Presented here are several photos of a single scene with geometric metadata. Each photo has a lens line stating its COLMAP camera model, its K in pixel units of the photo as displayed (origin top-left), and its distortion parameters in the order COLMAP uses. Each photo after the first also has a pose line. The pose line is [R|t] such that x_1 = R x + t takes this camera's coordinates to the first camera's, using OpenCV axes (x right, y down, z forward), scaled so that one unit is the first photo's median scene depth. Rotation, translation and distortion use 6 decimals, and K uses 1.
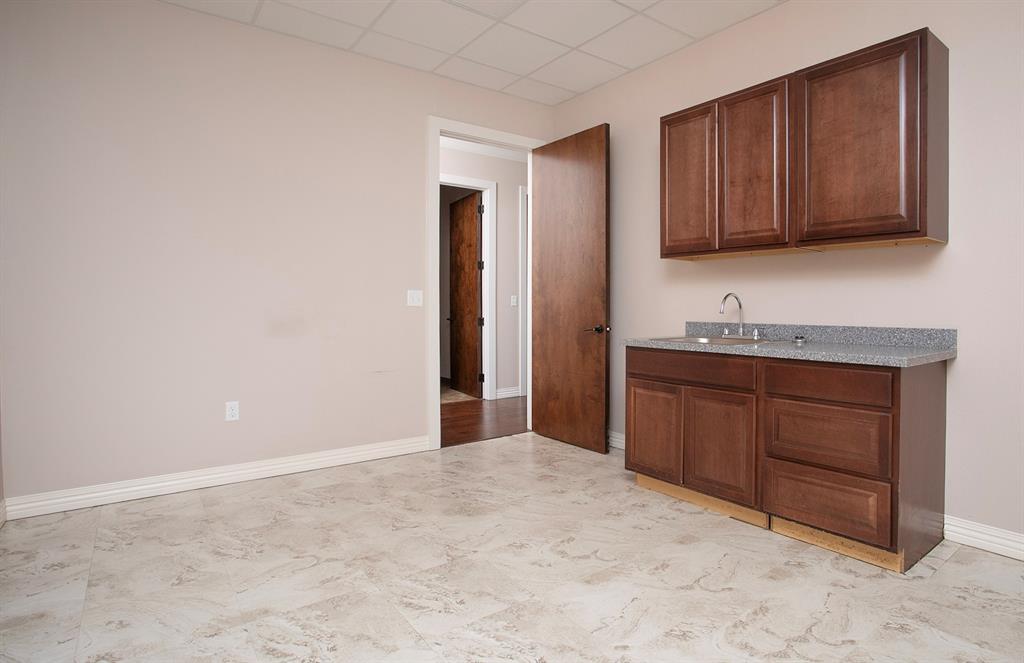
lens RADIAL K [[521.0, 0, 513.7], [0, 521.0, 313.8], [0, 0, 1]] dist [-0.035668, 0.001516]
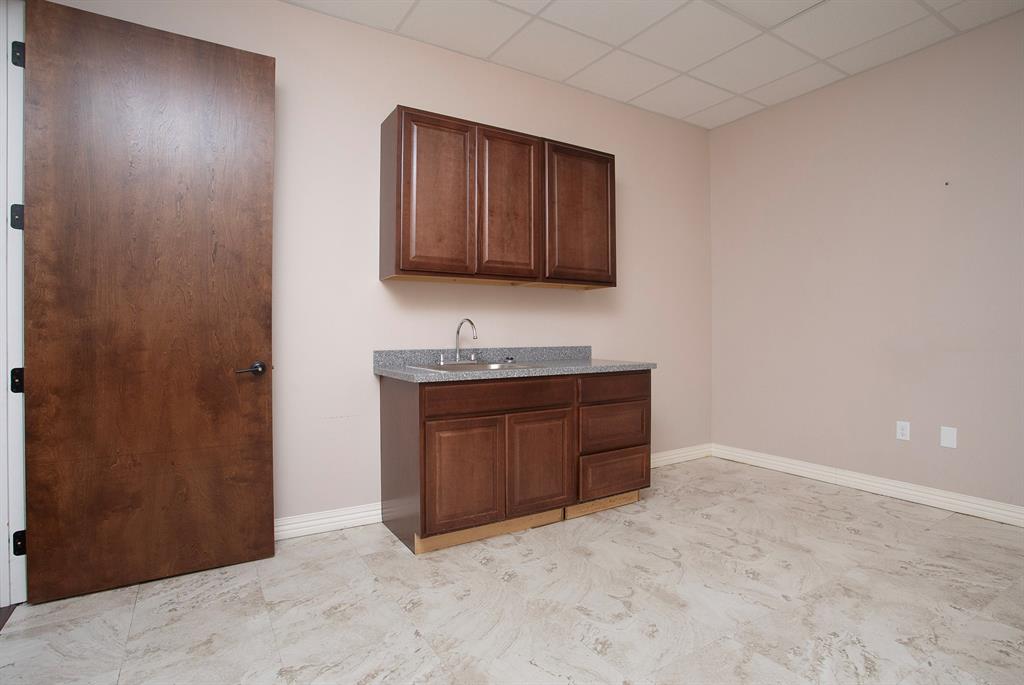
lens RADIAL K [[539.2, 0, 514.7], [0, 539.2, 331.1], [0, 0, 1]] dist [-0.045803, 0.001553]
pose [[0.077392, -0.000060, 0.997001, -0.667527], [0.021121, 0.999776, -0.001579, -0.013732], [-0.996777, 0.021180, 0.077376, 0.904220]]
